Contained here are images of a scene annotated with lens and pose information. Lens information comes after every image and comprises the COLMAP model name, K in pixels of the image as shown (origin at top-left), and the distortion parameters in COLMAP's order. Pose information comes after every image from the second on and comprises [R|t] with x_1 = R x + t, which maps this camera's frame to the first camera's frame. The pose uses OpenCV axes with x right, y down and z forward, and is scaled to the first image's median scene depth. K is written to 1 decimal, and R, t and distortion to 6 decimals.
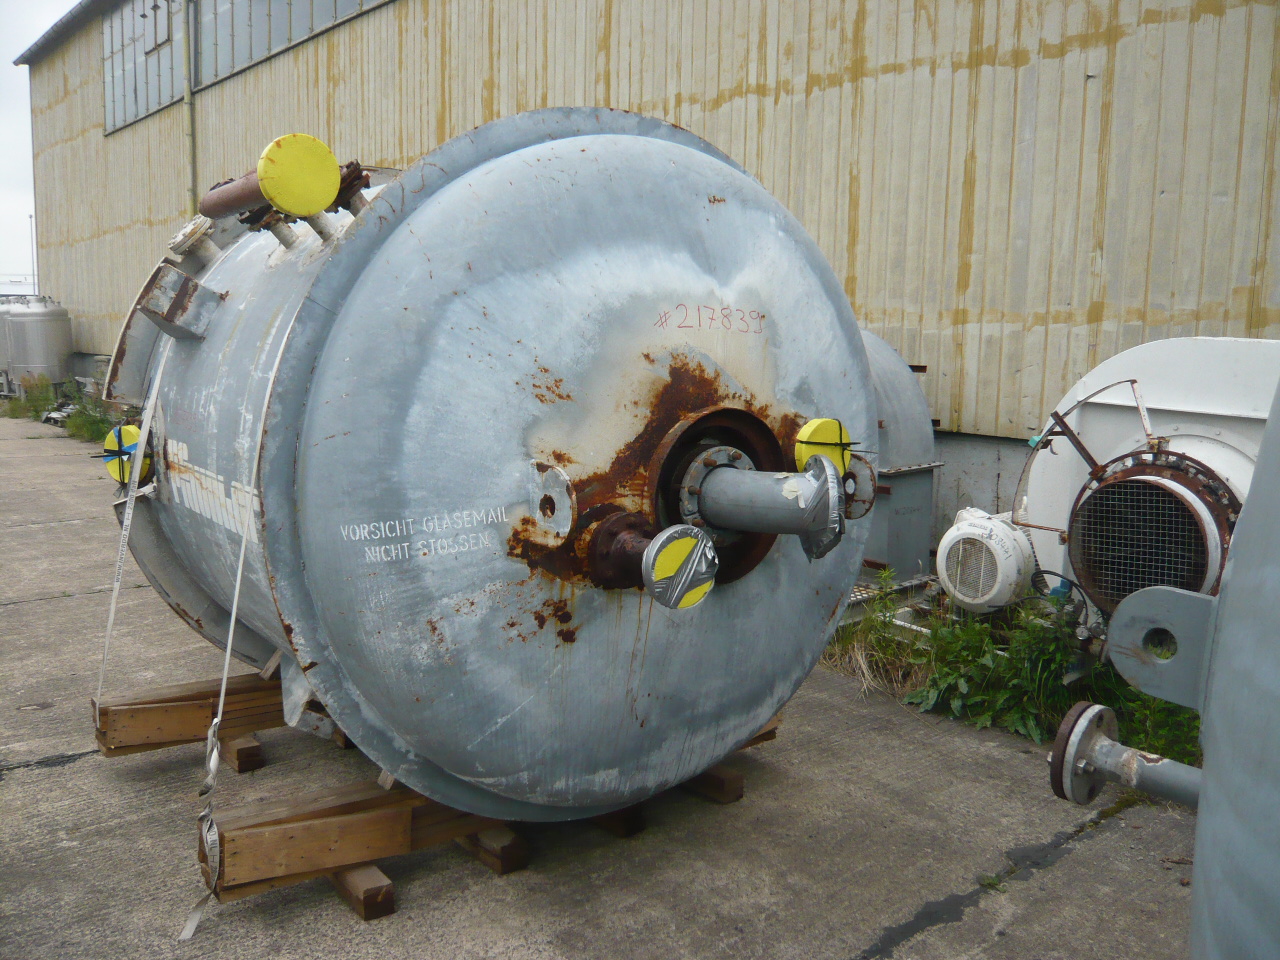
lens RADIAL K [[1080.6, 0, 638.0], [0, 1080.6, 492.0], [0, 0, 1]] dist [-0.084930, 0.013994]
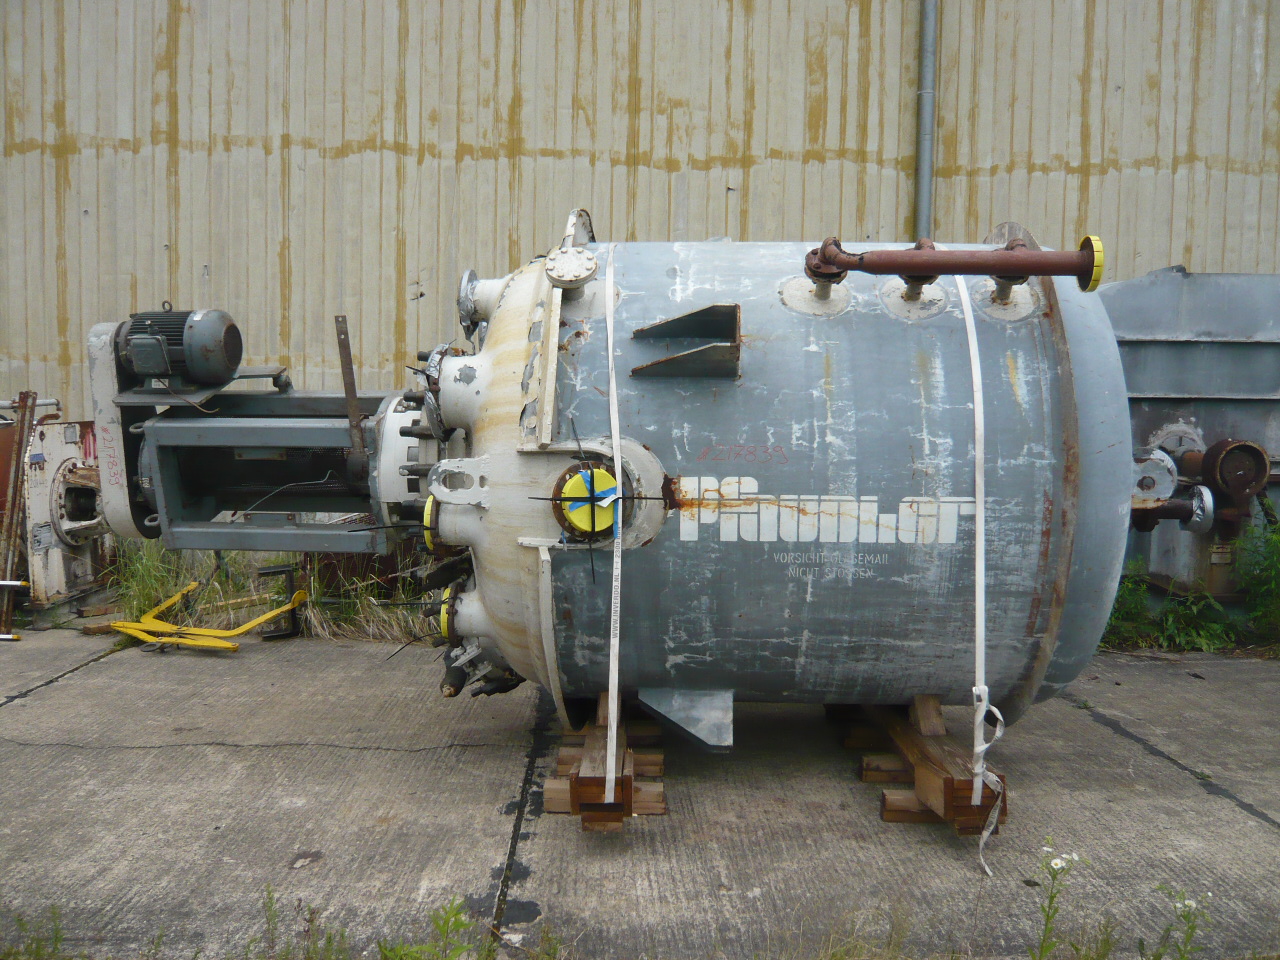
lens RADIAL K [[1080.6, 0, 641.9], [0, 1080.6, 488.5], [0, 0, 1]] dist [-0.084930, 0.013994]
pose [[0.647424, -0.073004, 0.758625, -0.604486], [0.110293, 0.993898, 0.001519, -0.022096], [-0.754107, 0.082687, 0.651525, 0.182322]]
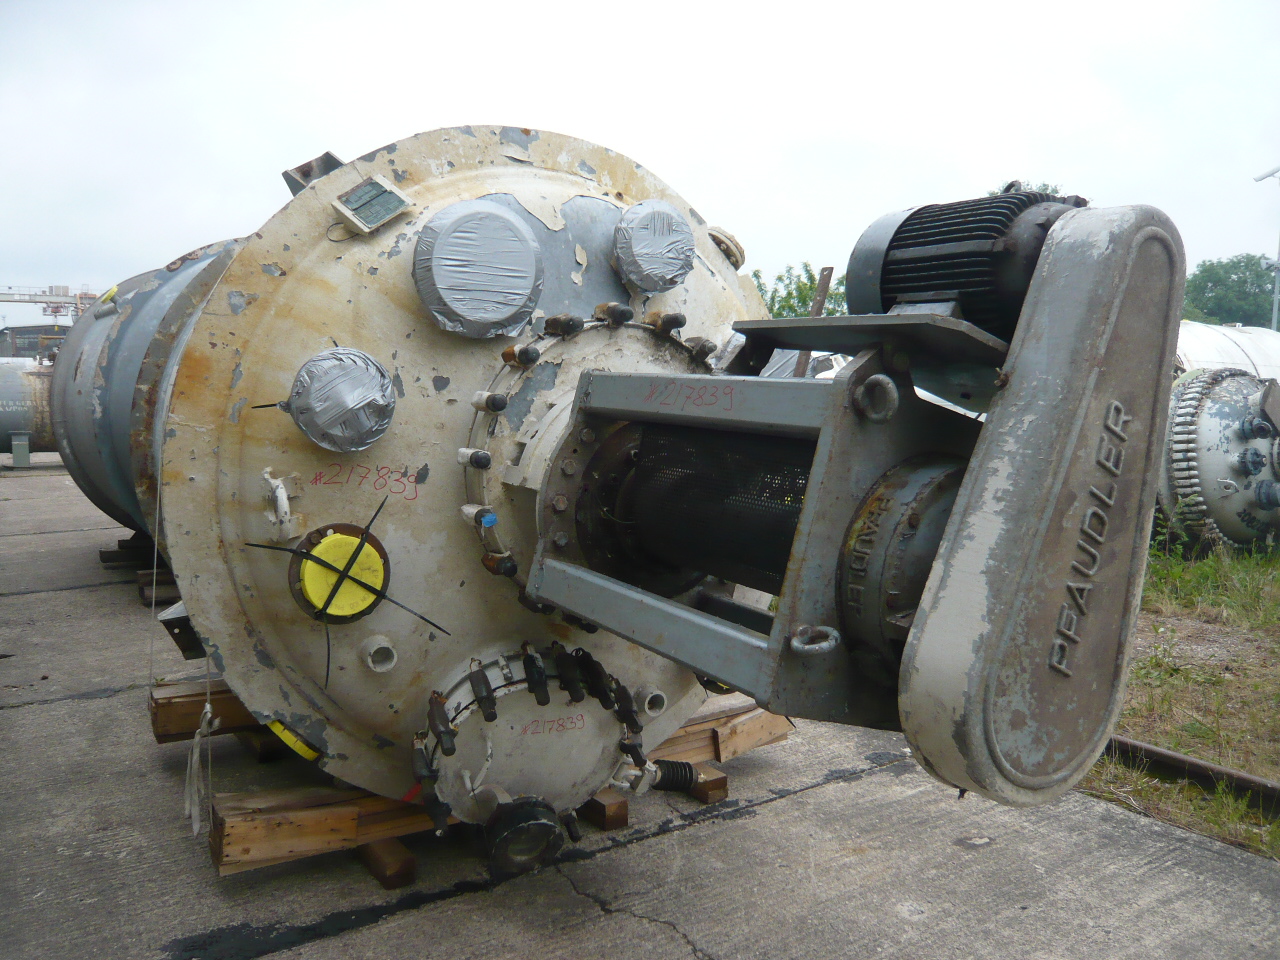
lens RADIAL K [[1080.6, 0, 633.8], [0, 1080.6, 485.5], [0, 0, 1]] dist [-0.084930, 0.013994]
pose [[-0.990630, -0.047716, 0.127965, -0.259713], [-0.014475, 0.968386, 0.249037, -0.147655], [-0.135802, 0.244851, -0.960003, 1.052808]]
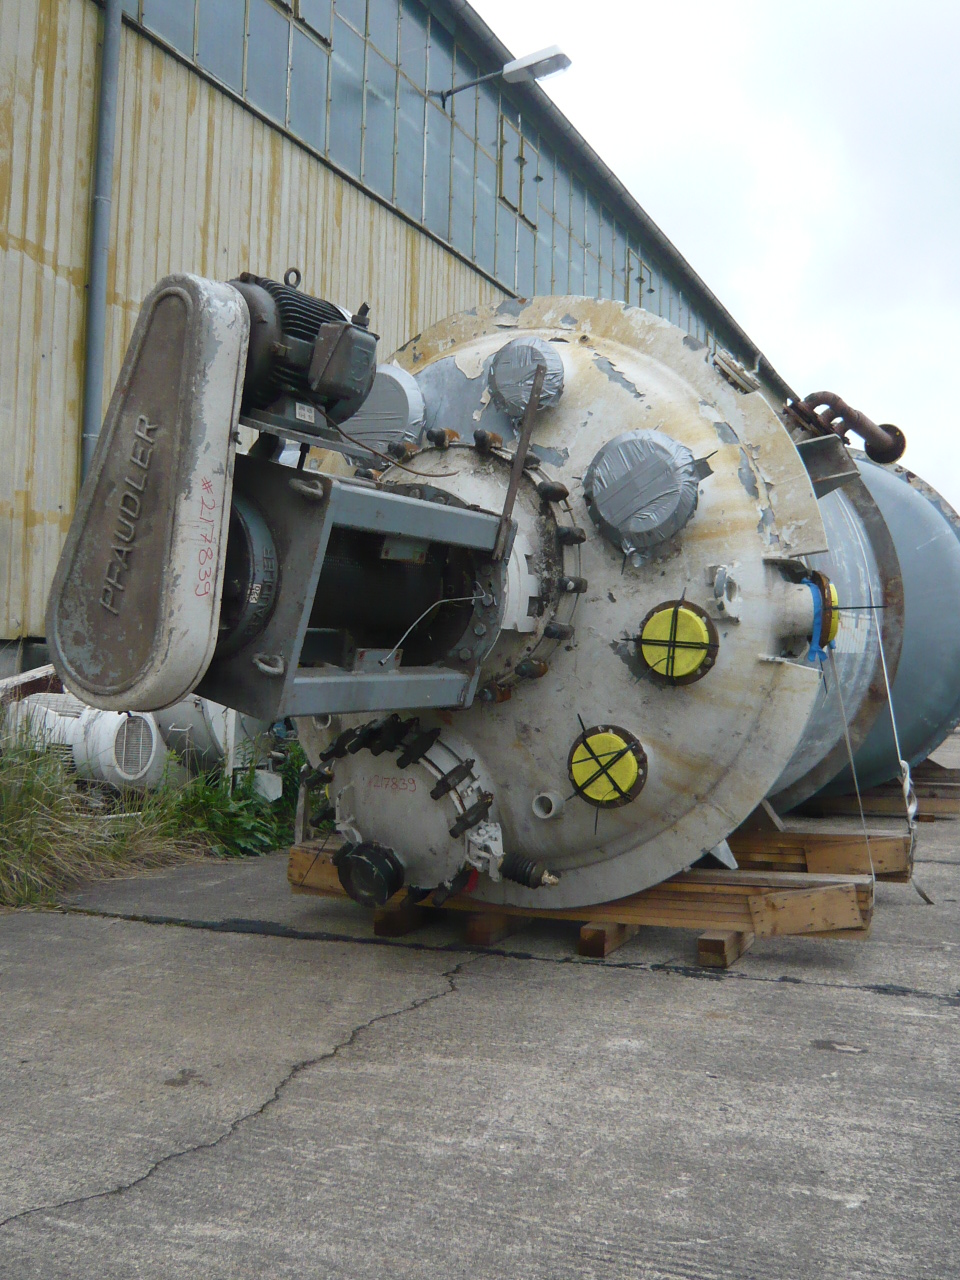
lens RADIAL K [[1317.6, 0, 466.5], [0, 1317.6, 631.2], [0, 0, 1]] dist [-0.087255, 0.000000]
pose [[-0.427323, -0.013825, 0.903993, -0.713512], [0.102845, 0.992649, 0.063796, -0.063465], [-0.898231, 0.120233, -0.422760, 0.905983]]
